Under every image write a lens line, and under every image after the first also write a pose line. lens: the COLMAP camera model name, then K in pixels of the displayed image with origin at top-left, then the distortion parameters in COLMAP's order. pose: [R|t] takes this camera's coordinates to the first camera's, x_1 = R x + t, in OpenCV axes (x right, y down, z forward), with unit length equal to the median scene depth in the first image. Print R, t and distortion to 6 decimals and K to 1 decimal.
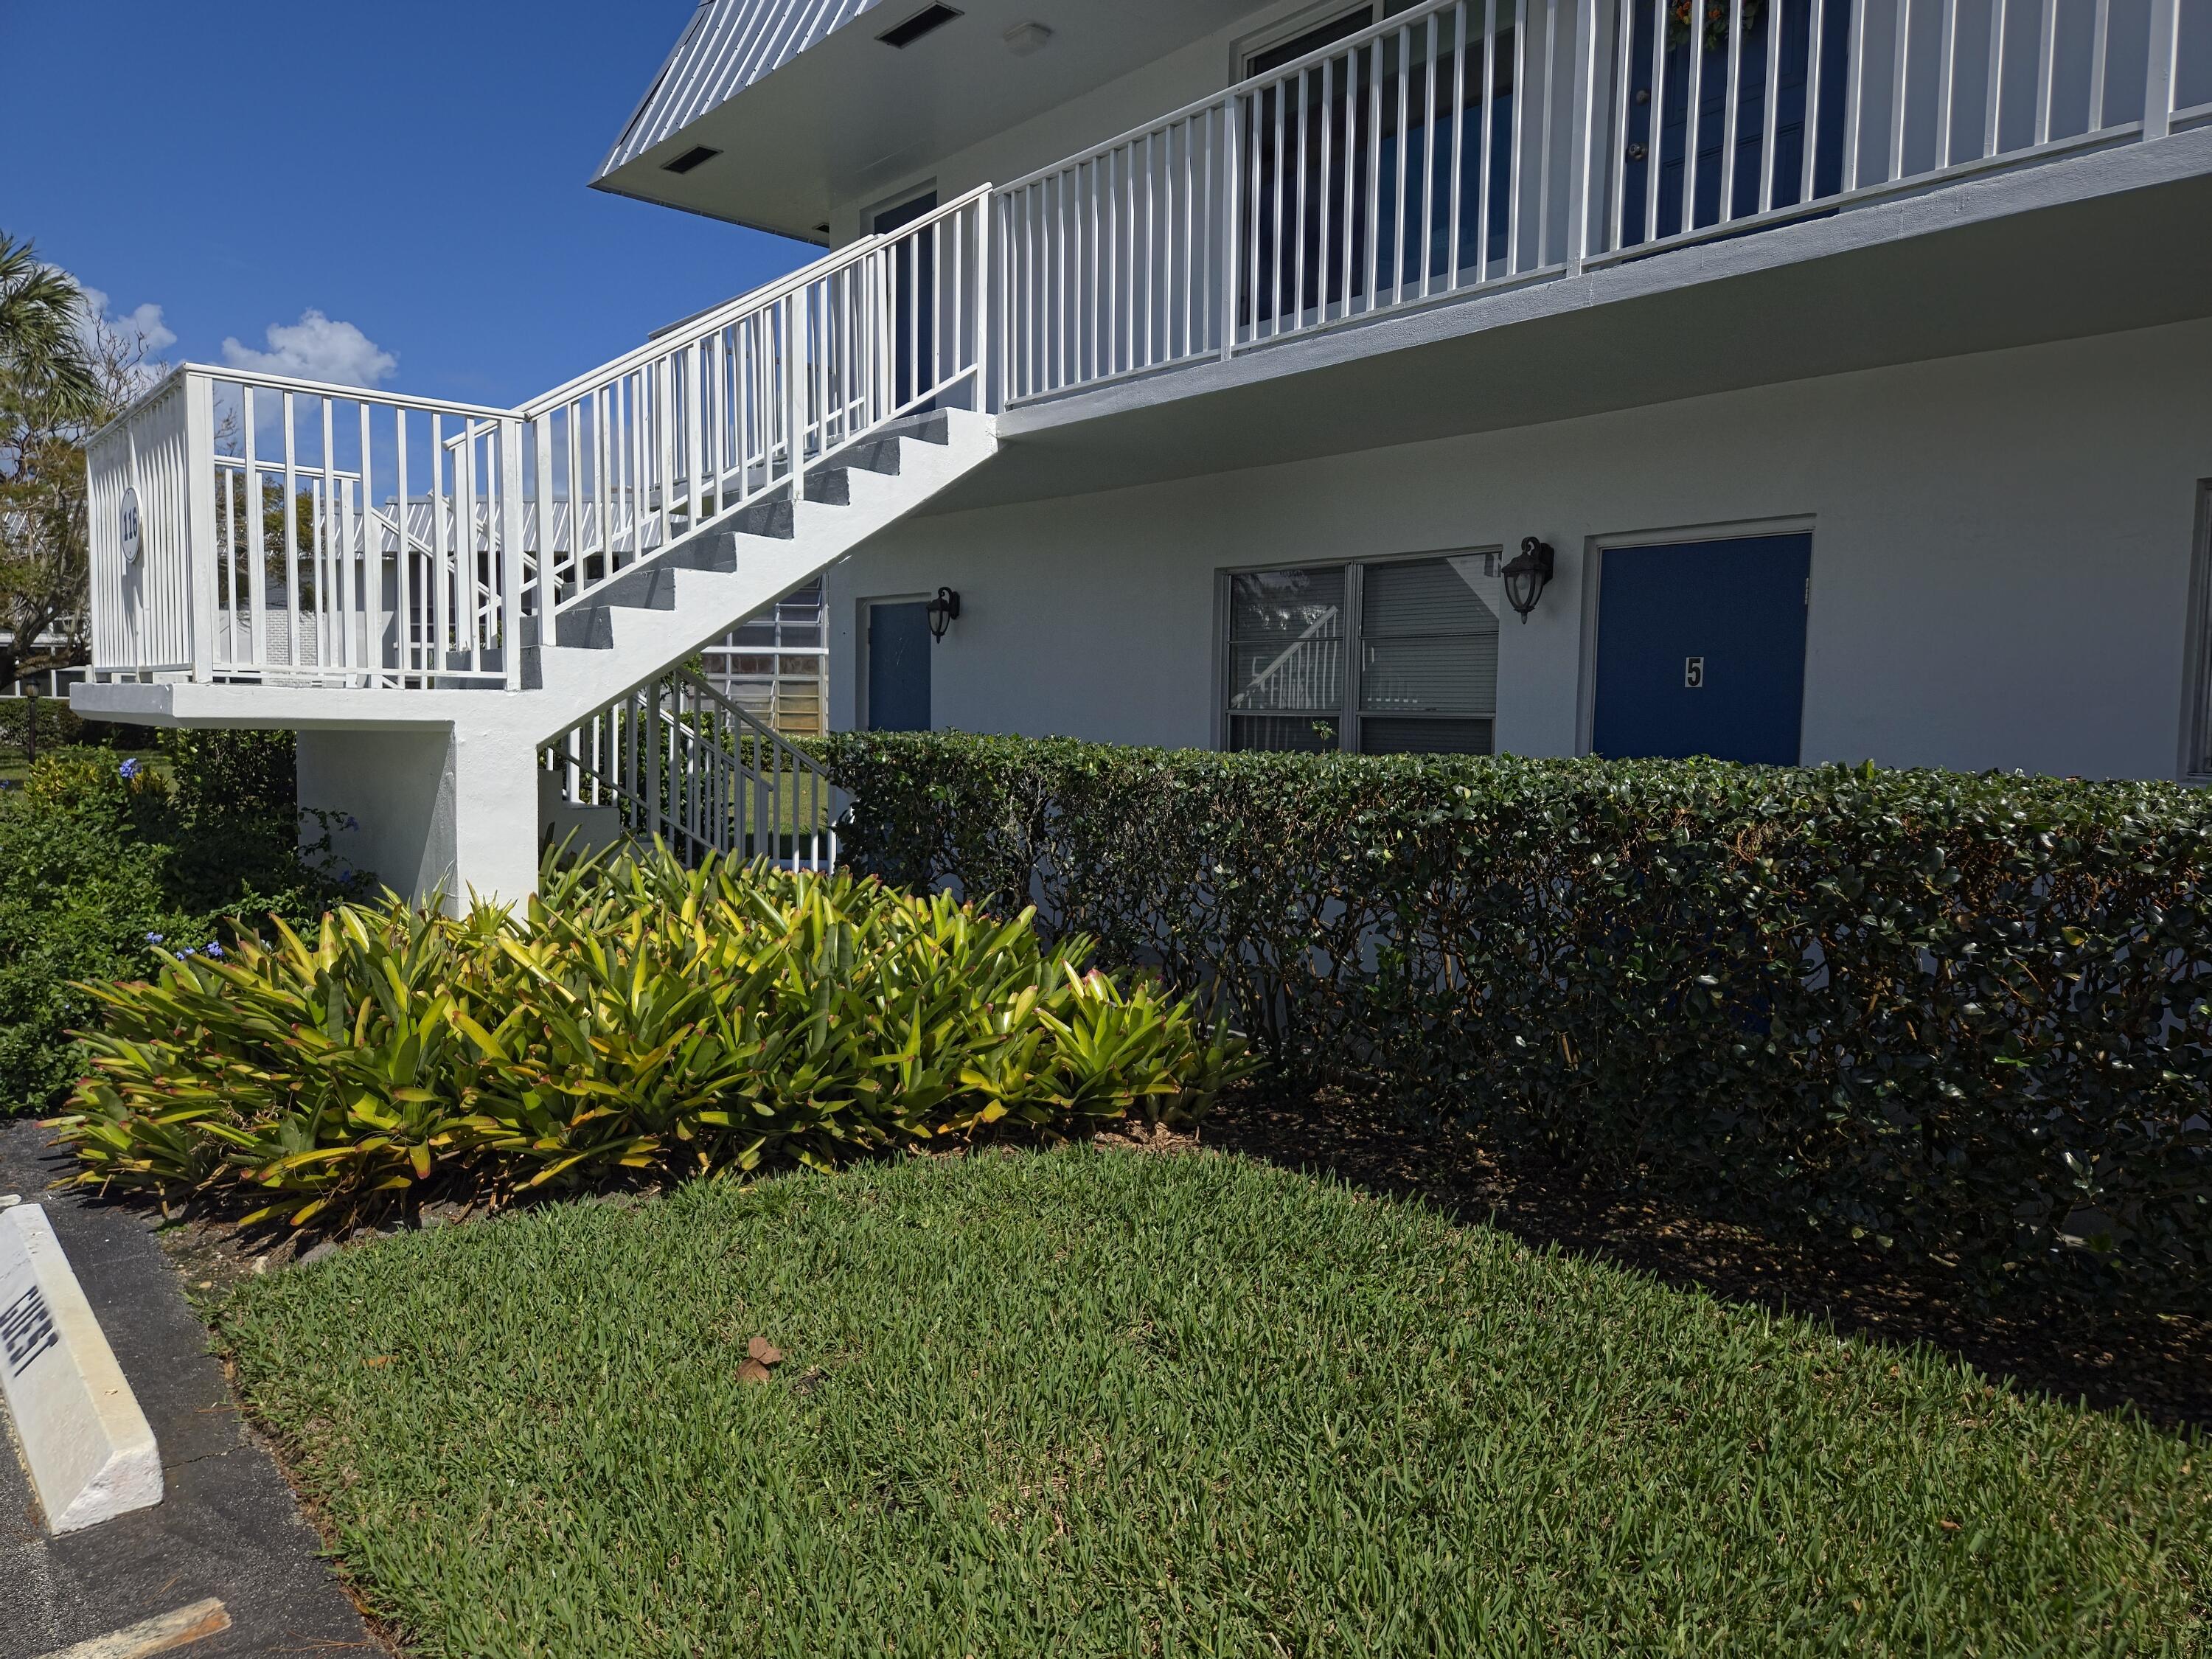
lens RADIAL K [[1506.8, 0, 1112.9], [0, 1506.8, 827.4], [0, 0, 1]] dist [0.066867, -0.060328]
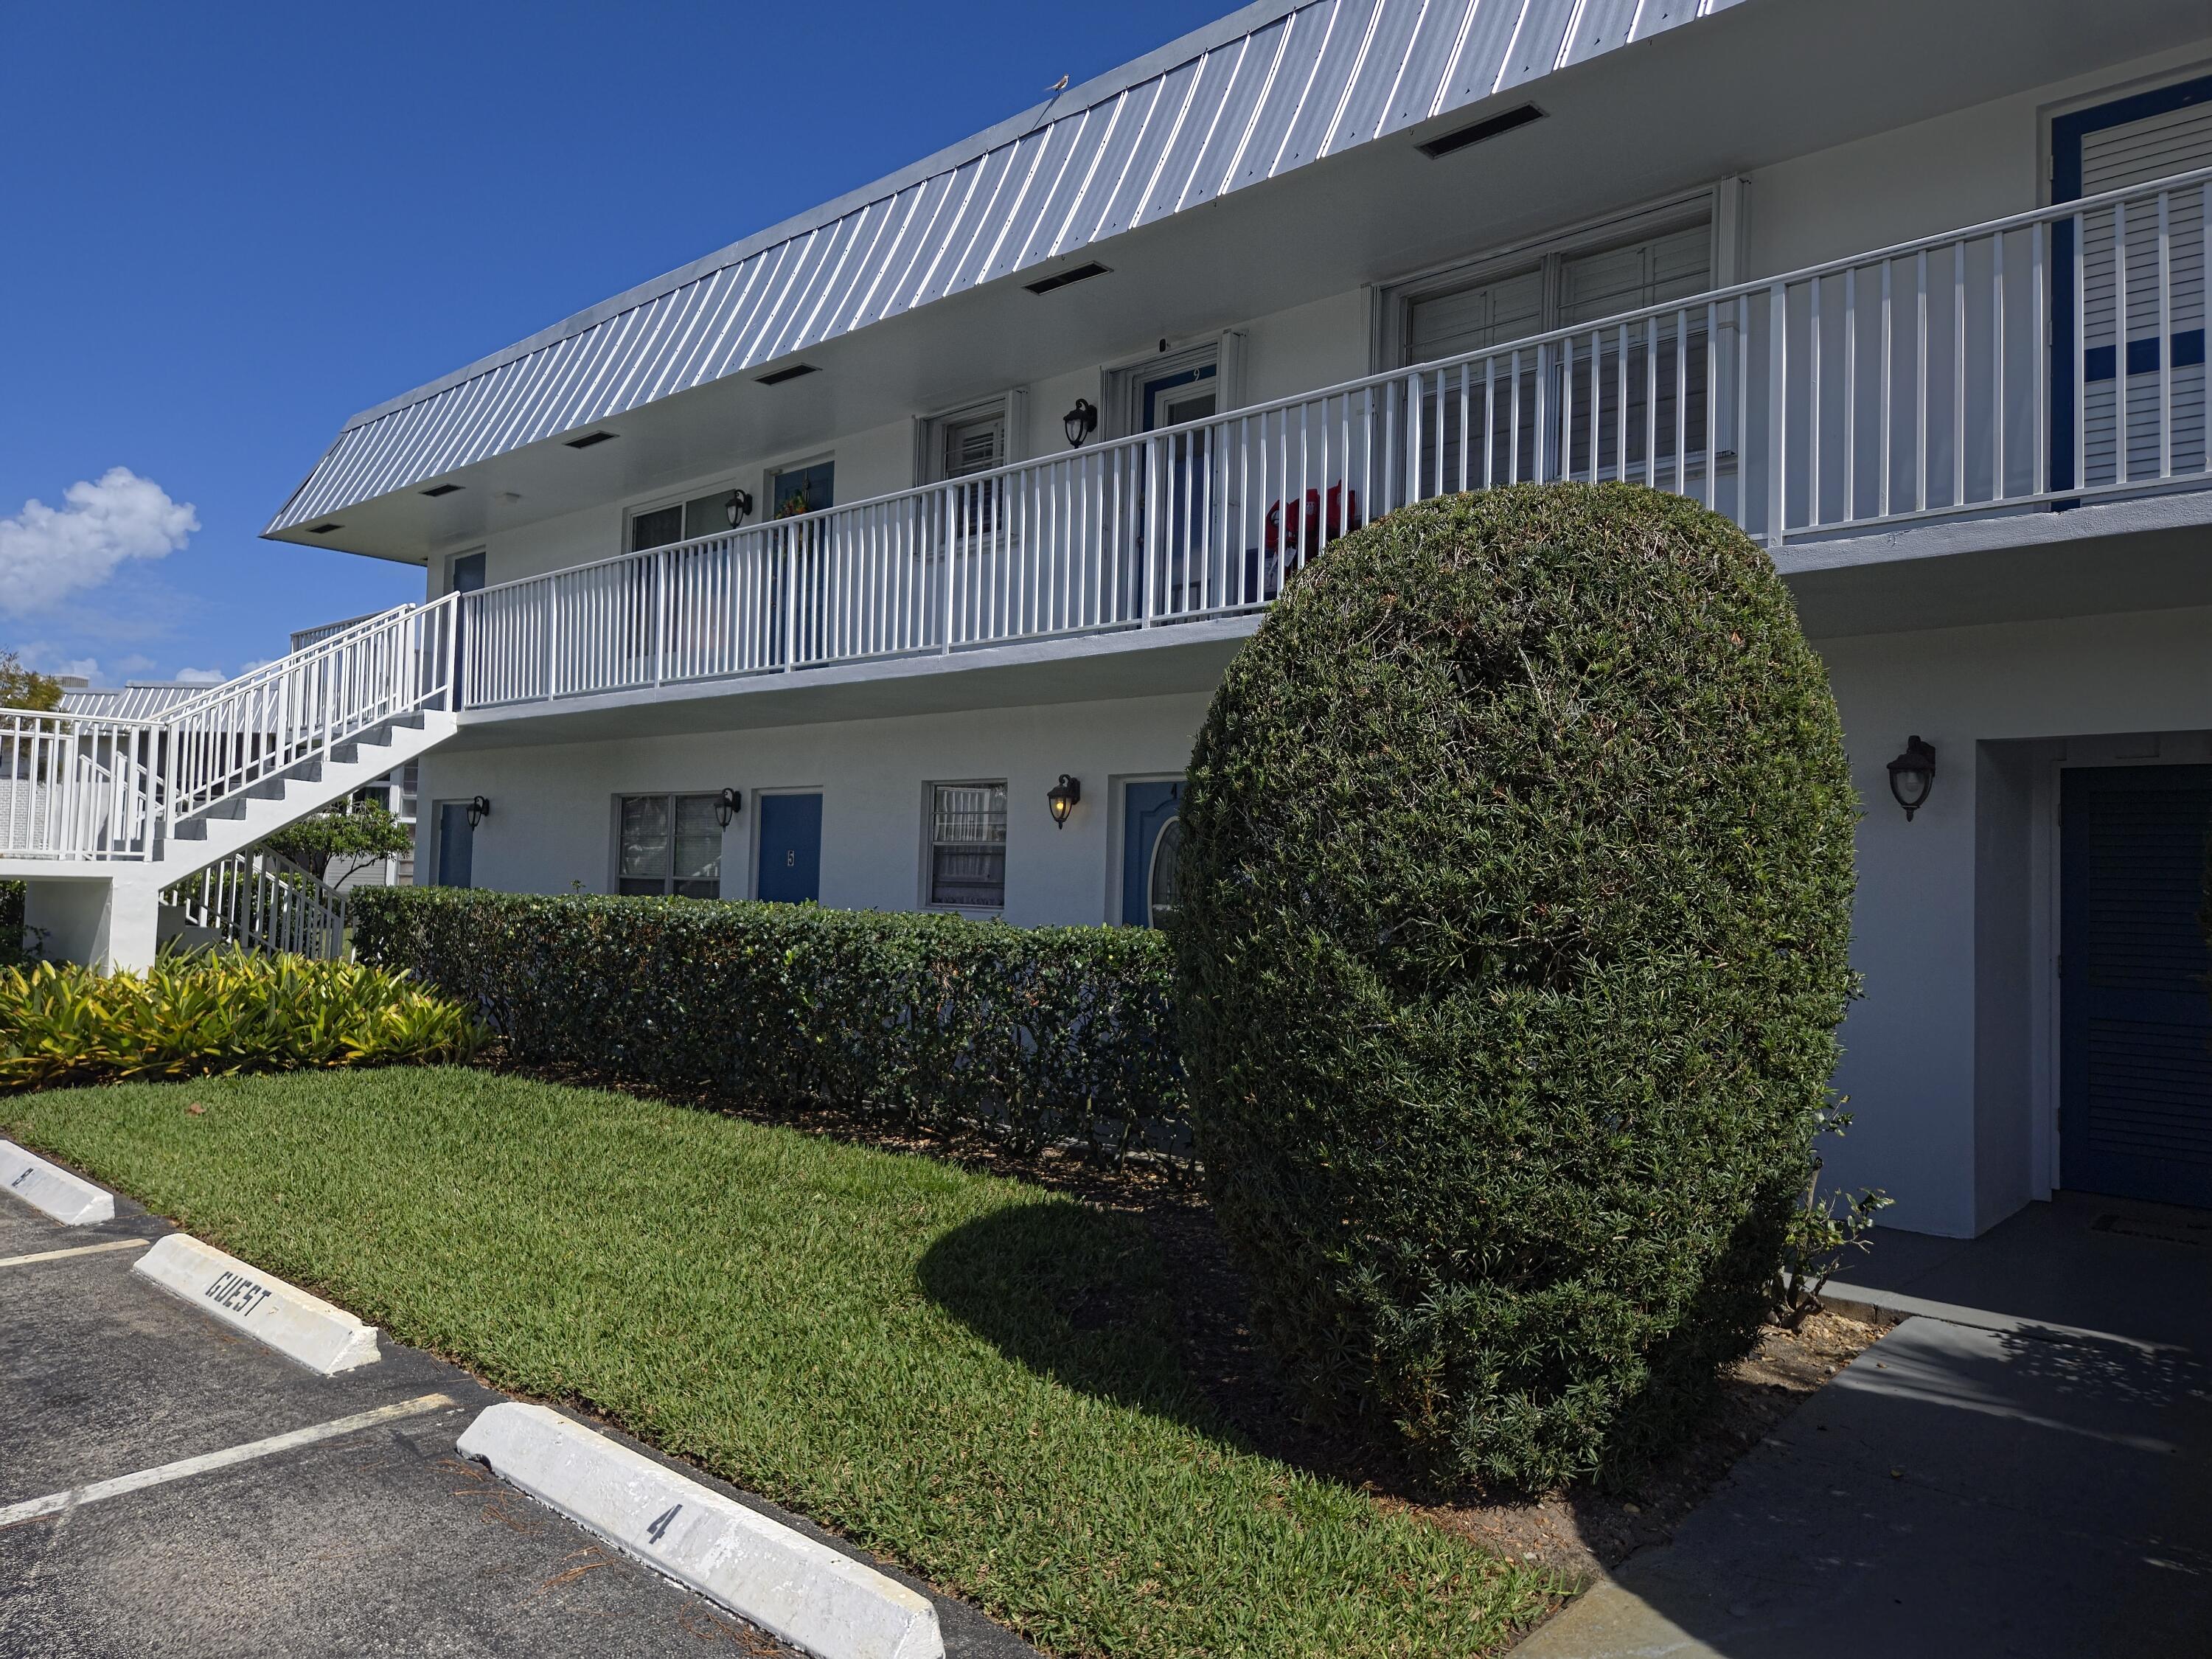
lens RADIAL K [[1464.8, 0, 1097.9], [0, 1464.8, 828.5], [0, 0, 1]] dist [0.056492, -0.059024]
pose [[0.990674, 0.013975, 0.135536, 0.547837], [0.001091, 0.993880, -0.110458, 0.078401], [-0.136250, 0.109575, 0.984596, -1.032928]]
